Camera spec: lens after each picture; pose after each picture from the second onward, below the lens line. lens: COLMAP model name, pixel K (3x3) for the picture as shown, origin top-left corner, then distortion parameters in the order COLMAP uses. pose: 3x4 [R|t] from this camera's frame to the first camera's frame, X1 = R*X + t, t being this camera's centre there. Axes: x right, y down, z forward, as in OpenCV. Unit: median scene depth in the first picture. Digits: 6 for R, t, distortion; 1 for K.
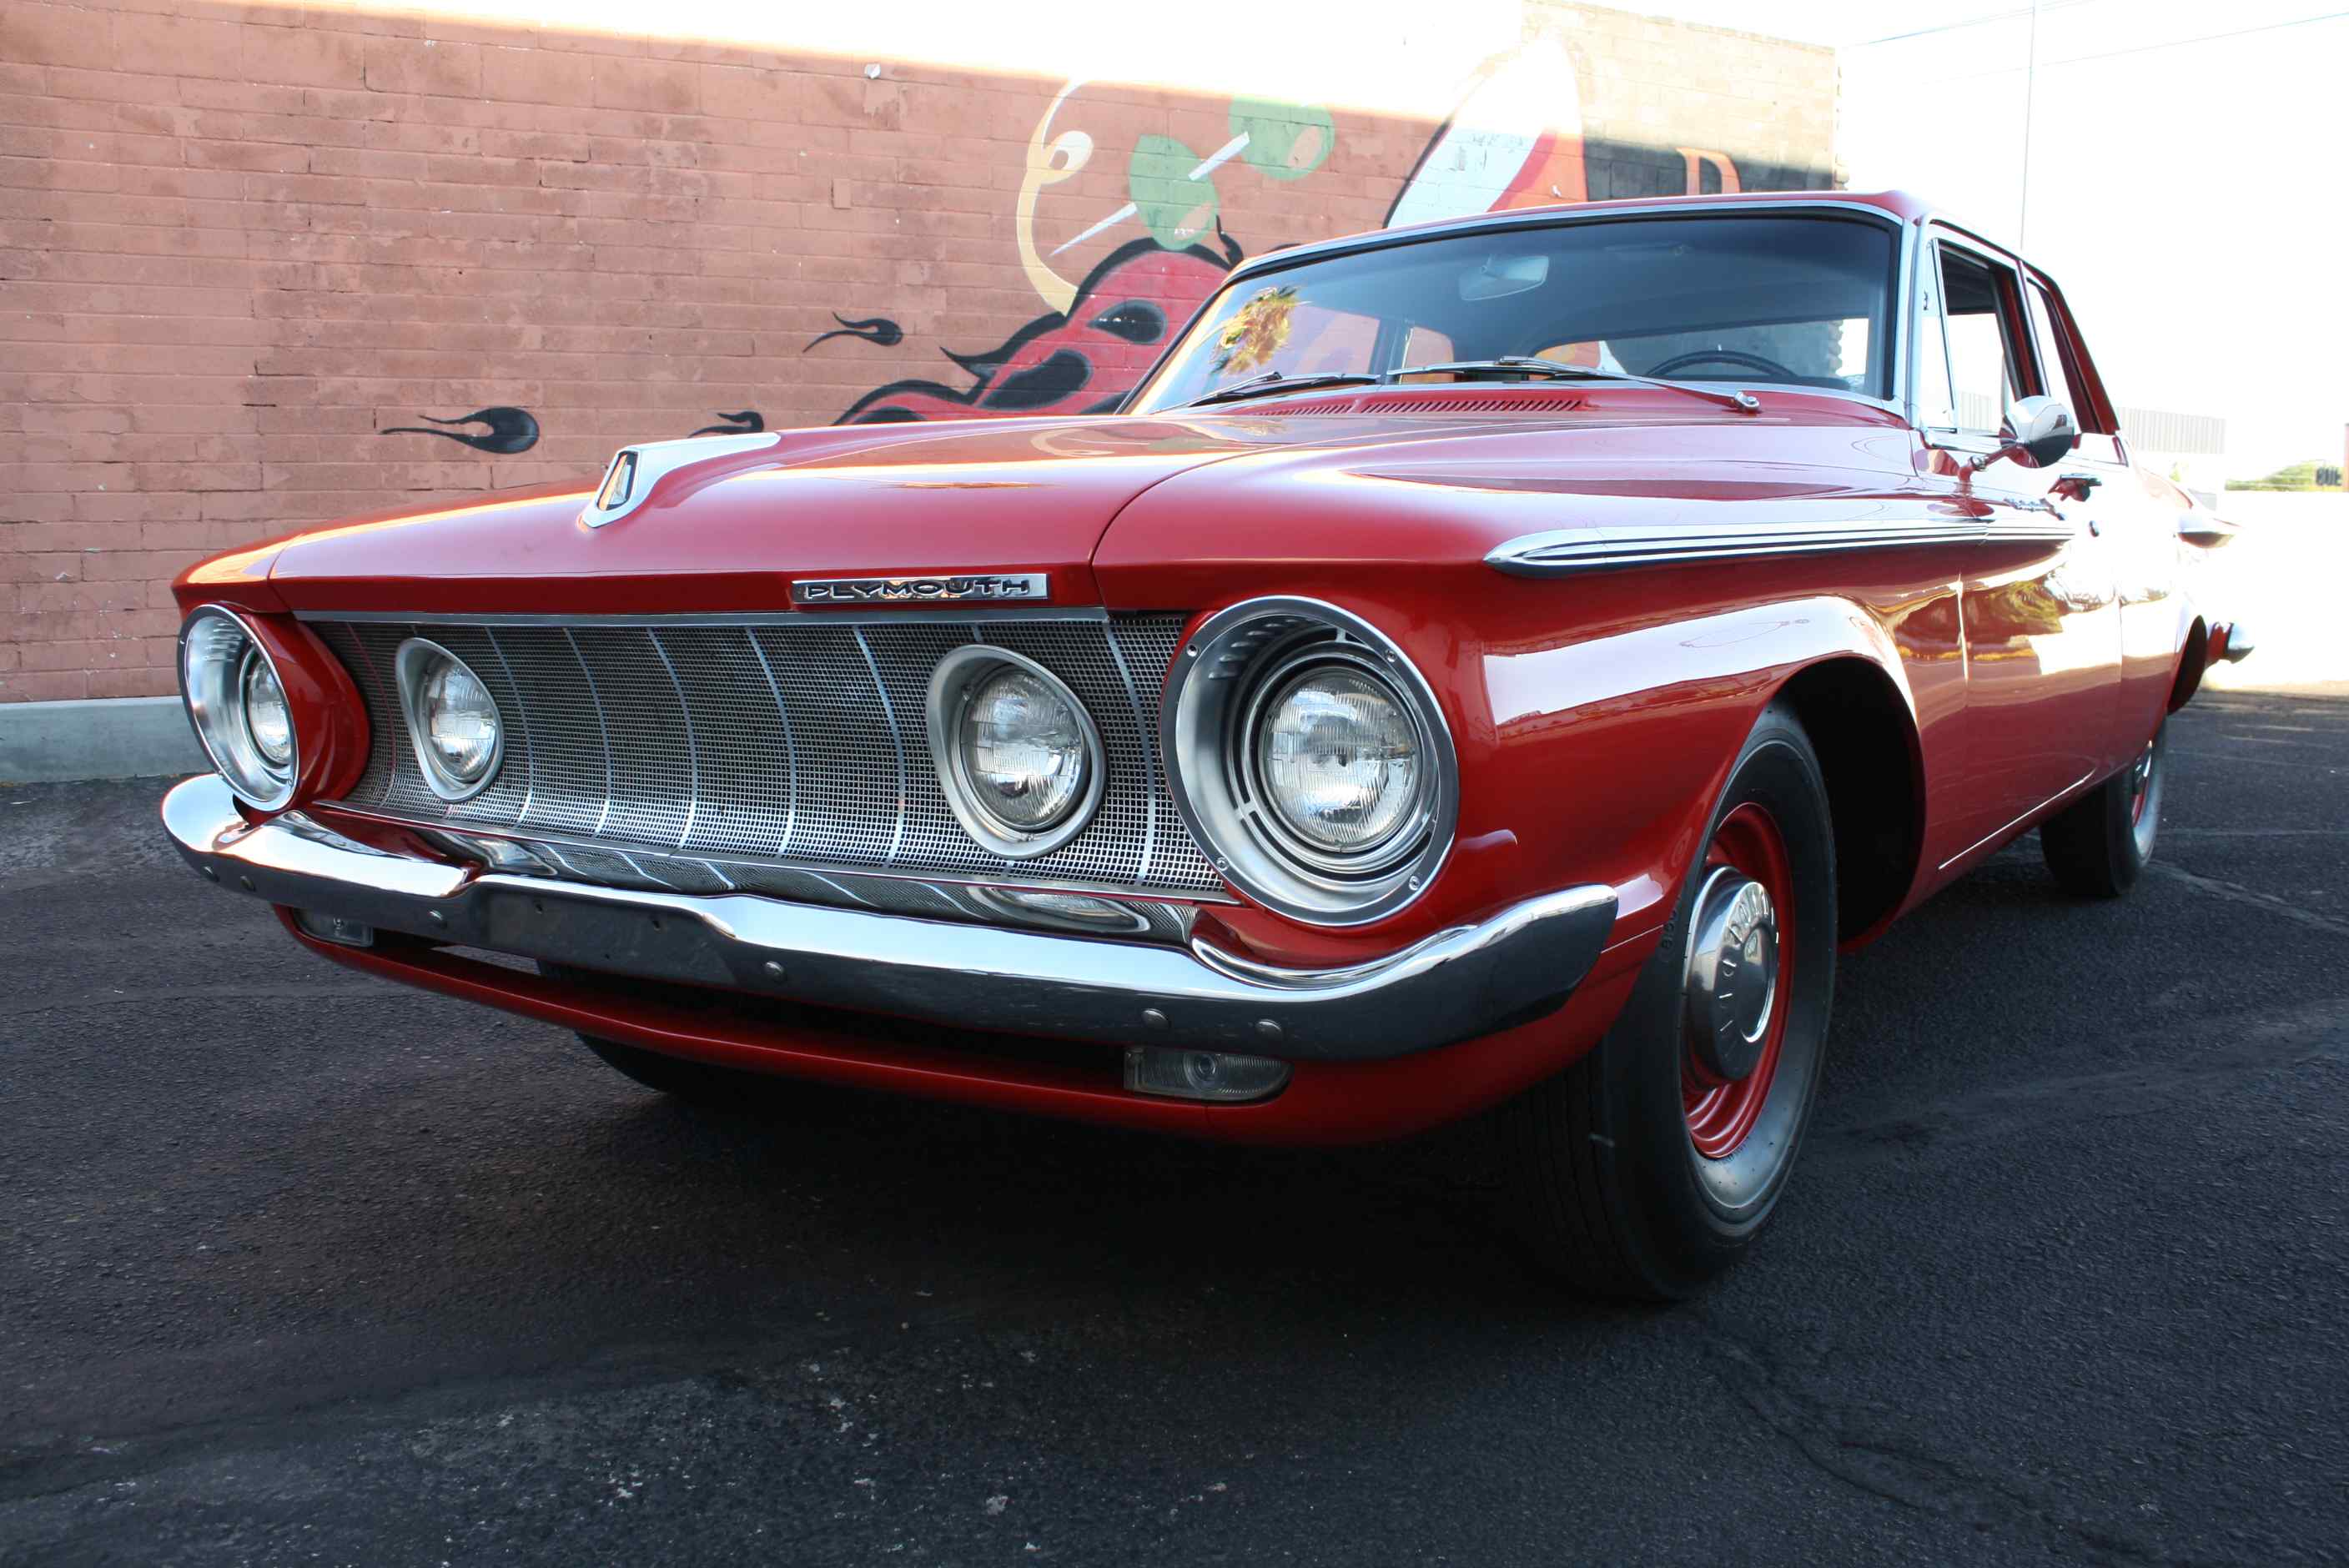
lens RADIAL K [[1989.7, 0, 1182.3], [0, 1989.7, 776.8], [0, 0, 1]] dist [-0.164264, 0.151884]
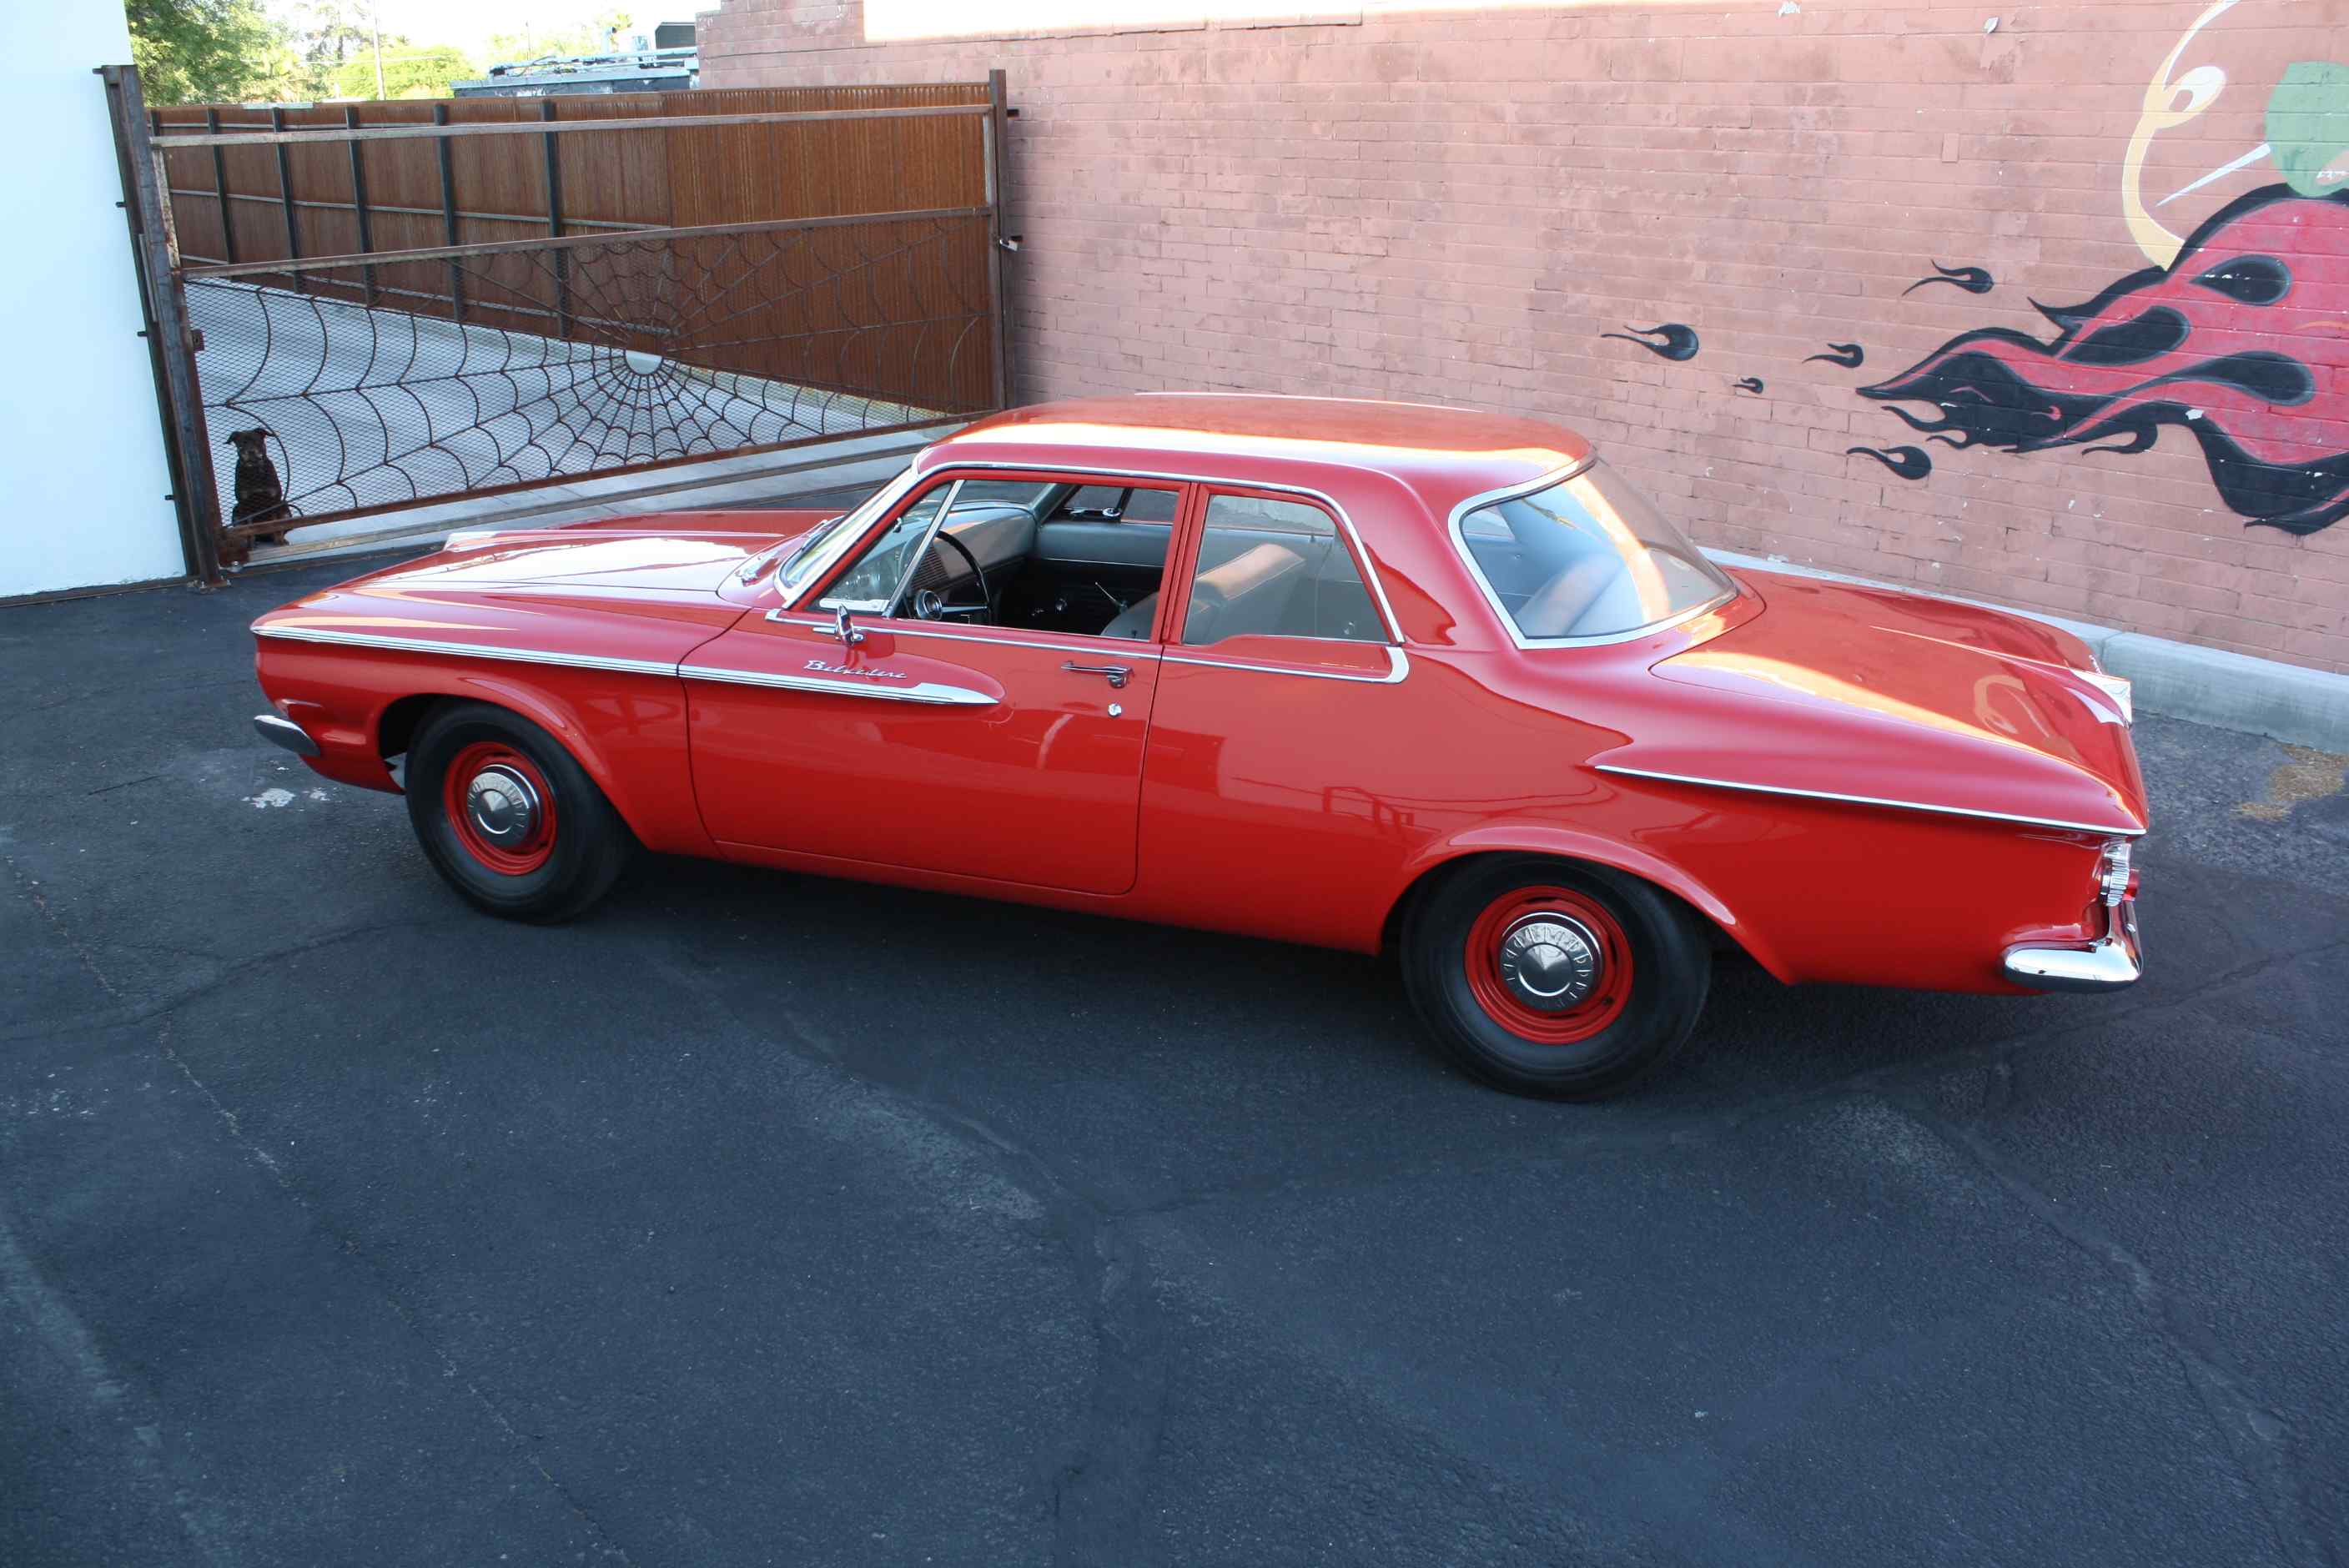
lens RADIAL K [[2000.6, 0, 1184.5], [0, 2000.6, 780.7], [0, 0, 1]] dist [-0.164553, 0.151807]
pose [[0.250619, 0.310610, -0.916903, 0.894308], [-0.127637, 0.949464, 0.286753, -0.245802], [0.959635, 0.045165, 0.277599, 0.357567]]
